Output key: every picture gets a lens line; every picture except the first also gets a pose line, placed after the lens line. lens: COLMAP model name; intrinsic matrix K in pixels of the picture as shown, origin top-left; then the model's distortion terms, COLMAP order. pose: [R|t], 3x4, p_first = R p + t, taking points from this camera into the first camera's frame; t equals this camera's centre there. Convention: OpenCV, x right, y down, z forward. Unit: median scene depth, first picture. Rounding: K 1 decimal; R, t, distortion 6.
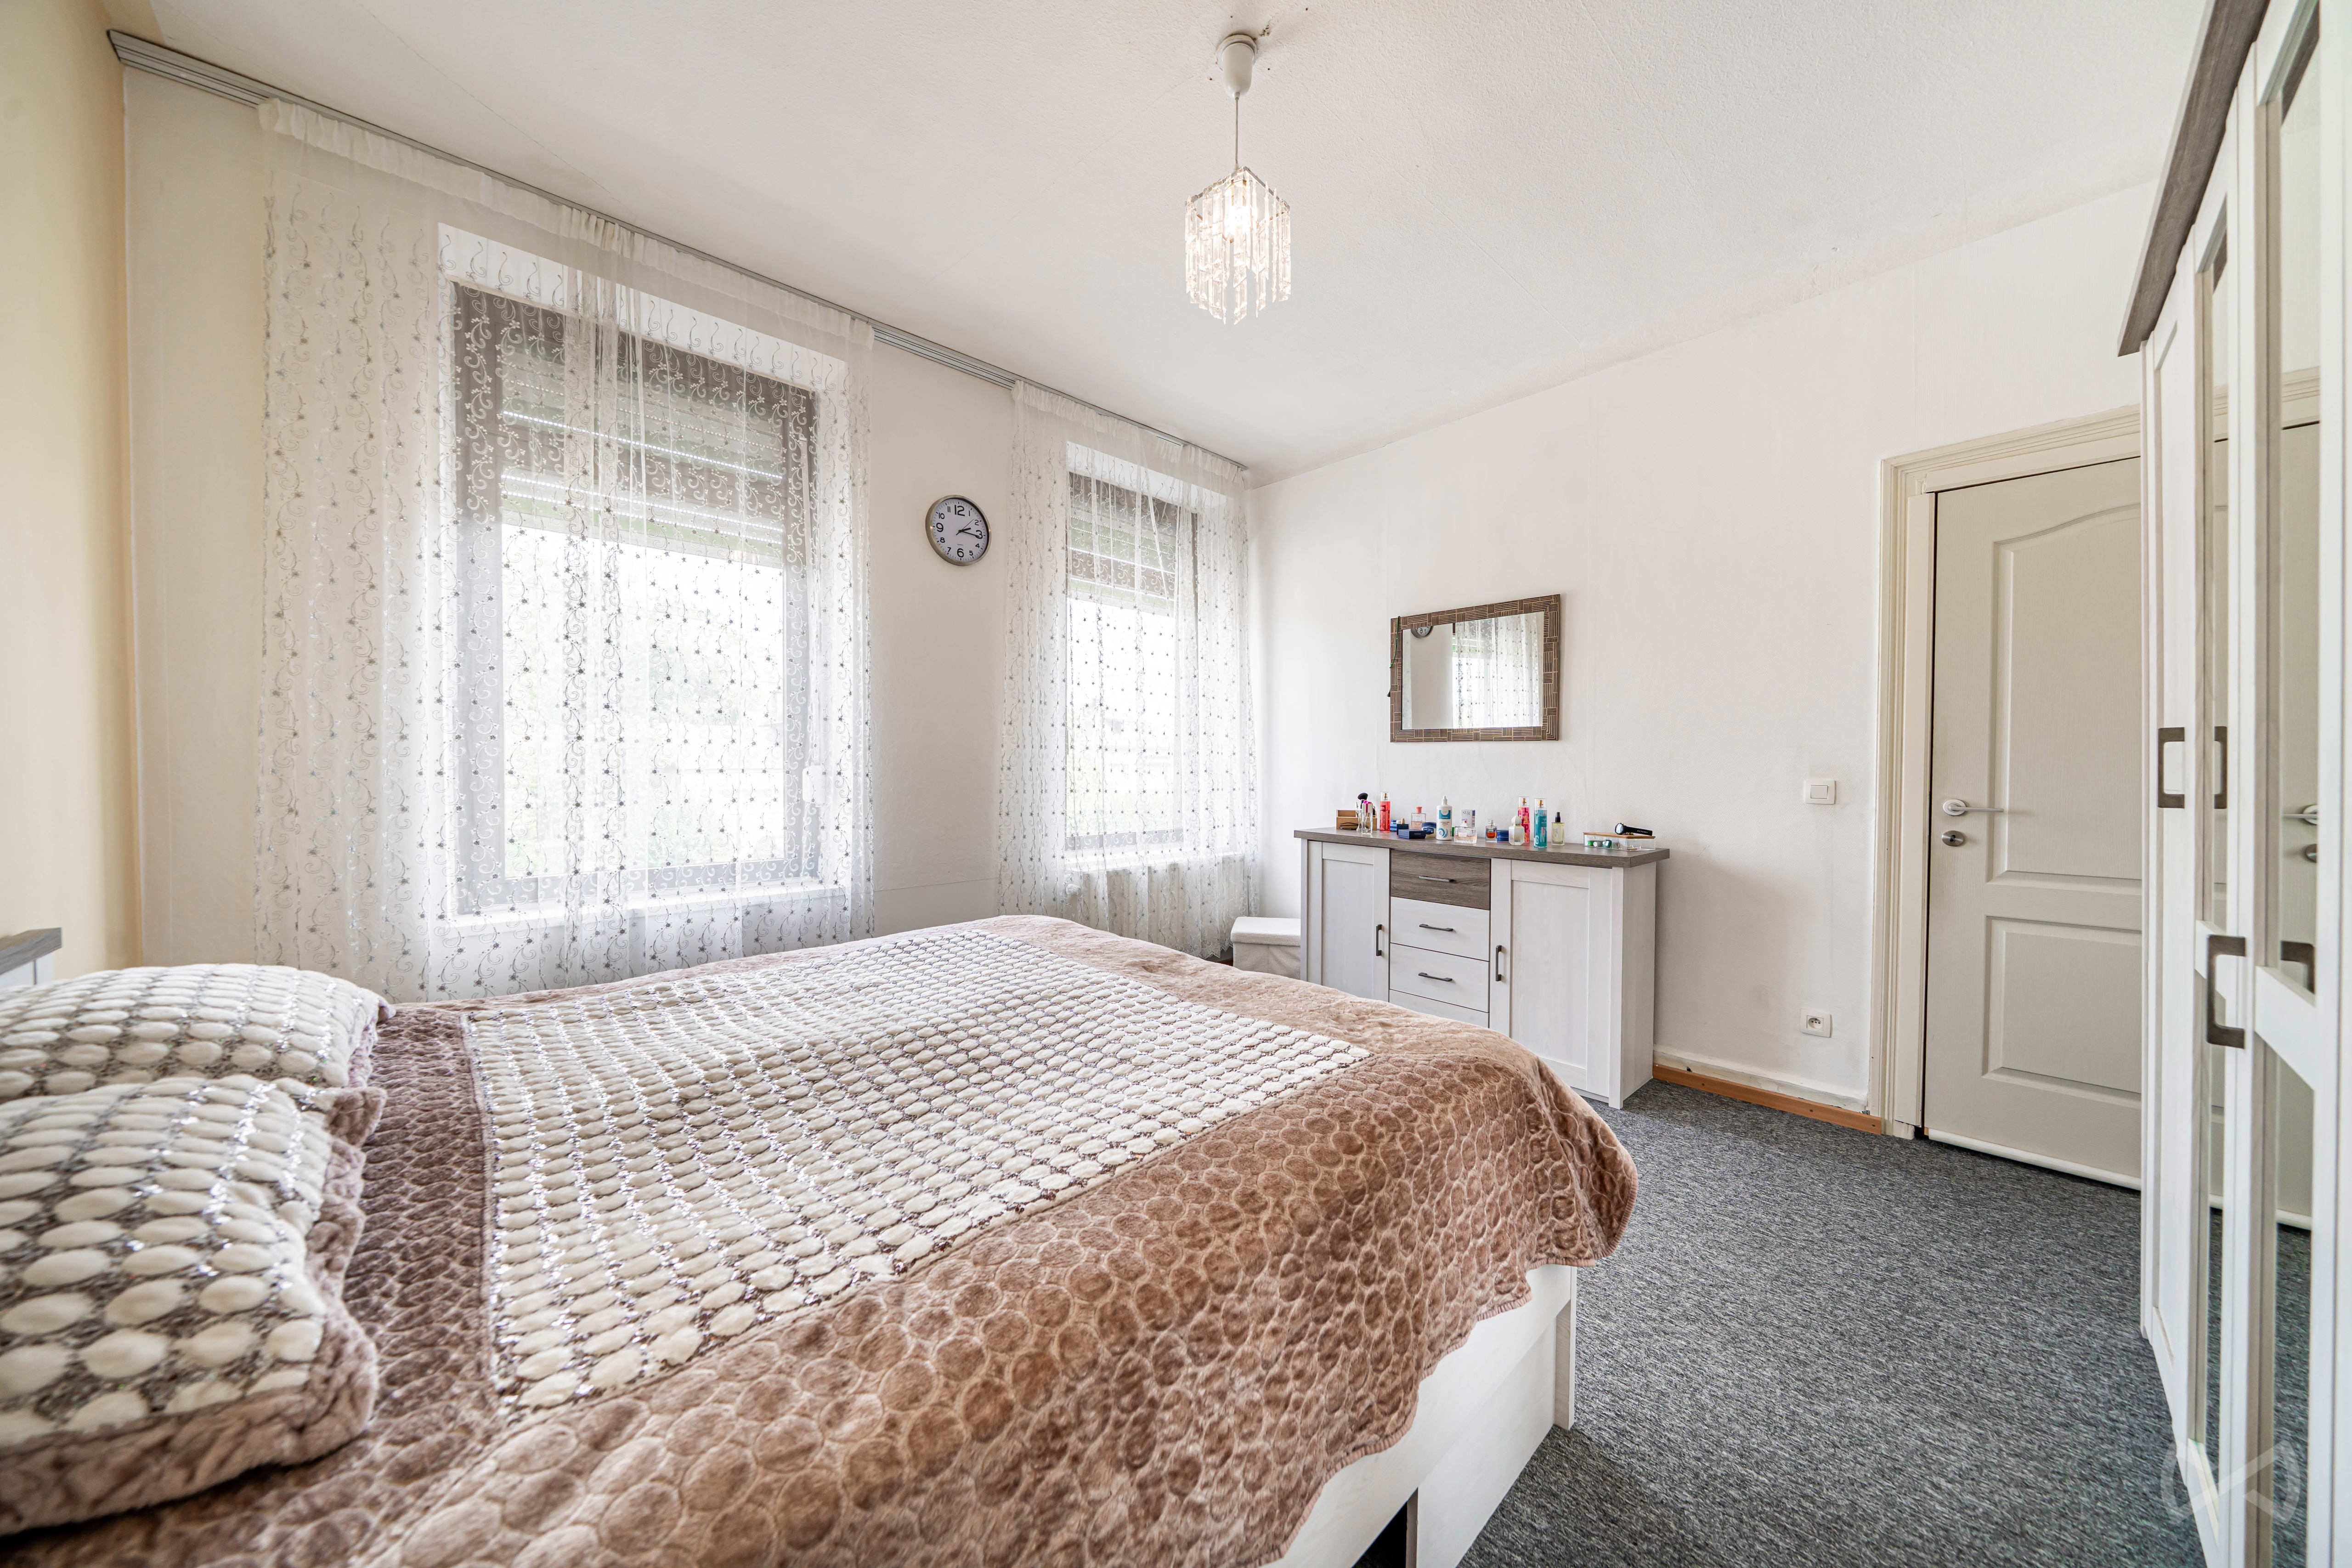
lens RADIAL K [[813.1, 0, 1171.7], [0, 813.1, 786.9], [0, 0, 1]] dist [-0.011251, -0.000070]
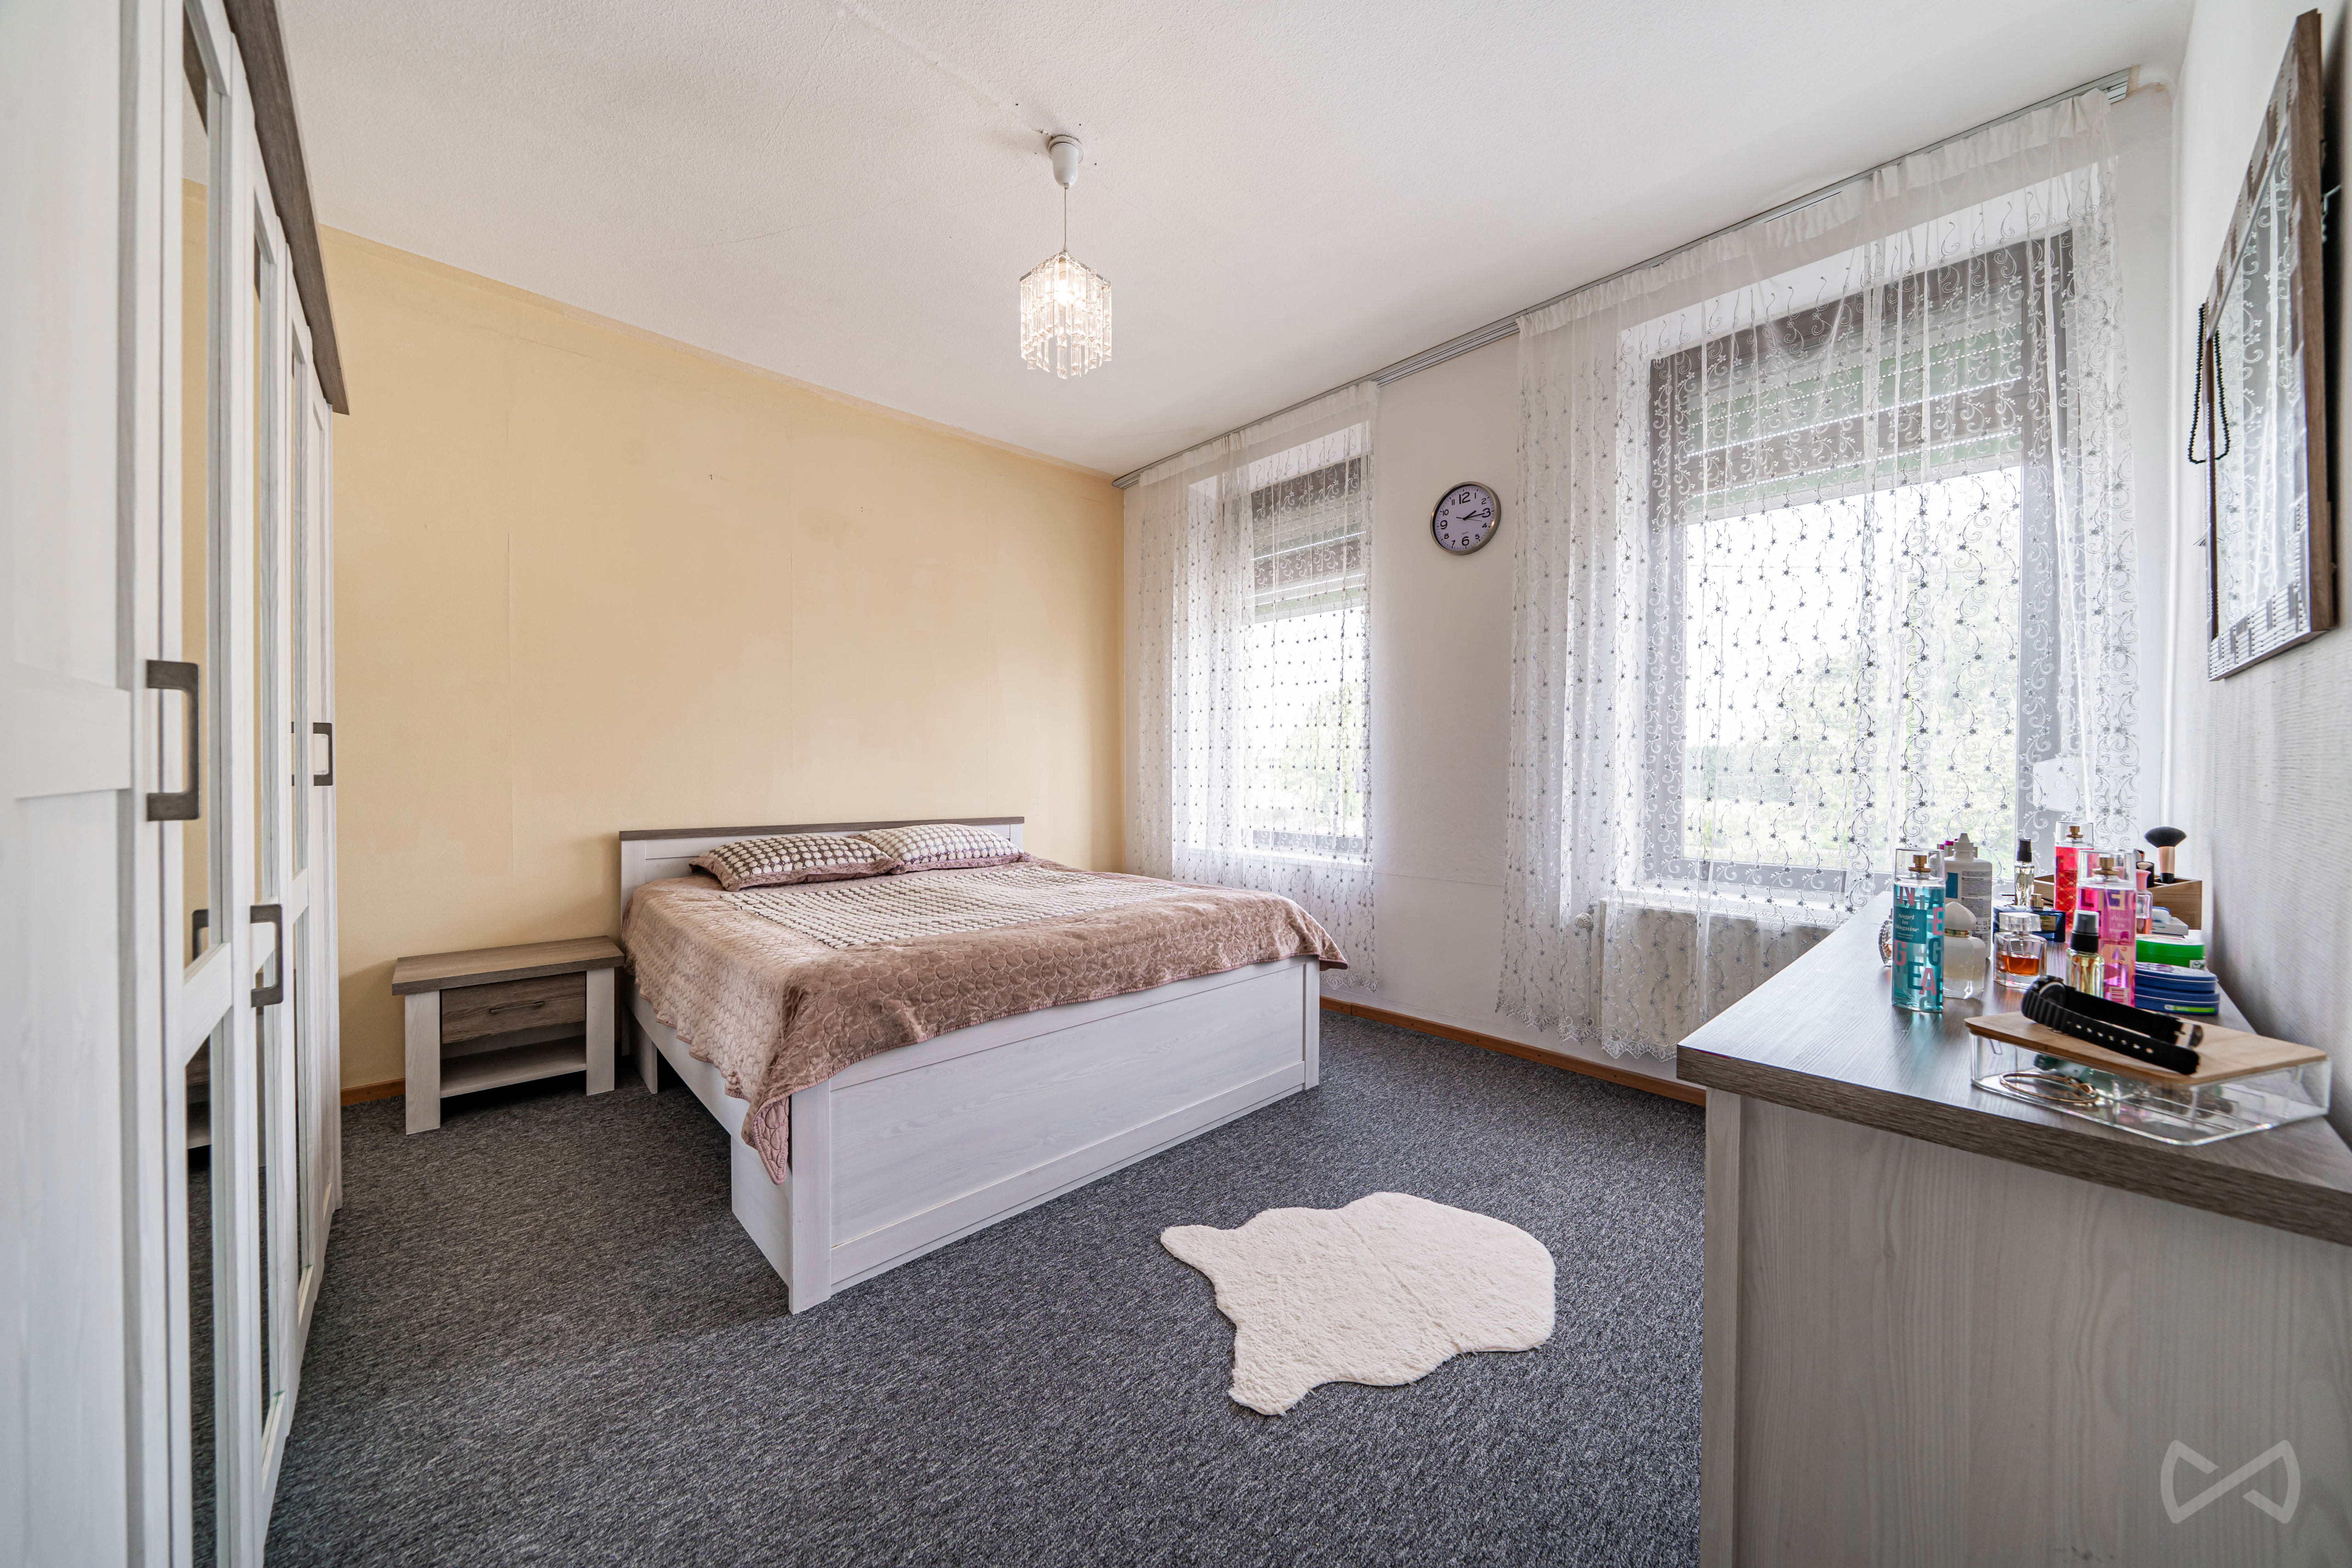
lens RADIAL K [[813.1, 0, 1171.7], [0, 813.1, 786.9], [0, 0, 1]] dist [-0.011251, -0.000070]
pose [[-0.016659, 0.019661, -0.999668, 0.721172], [-0.022804, 0.999539, 0.020038, -0.007581], [0.999601, 0.023131, -0.016203, 0.677892]]
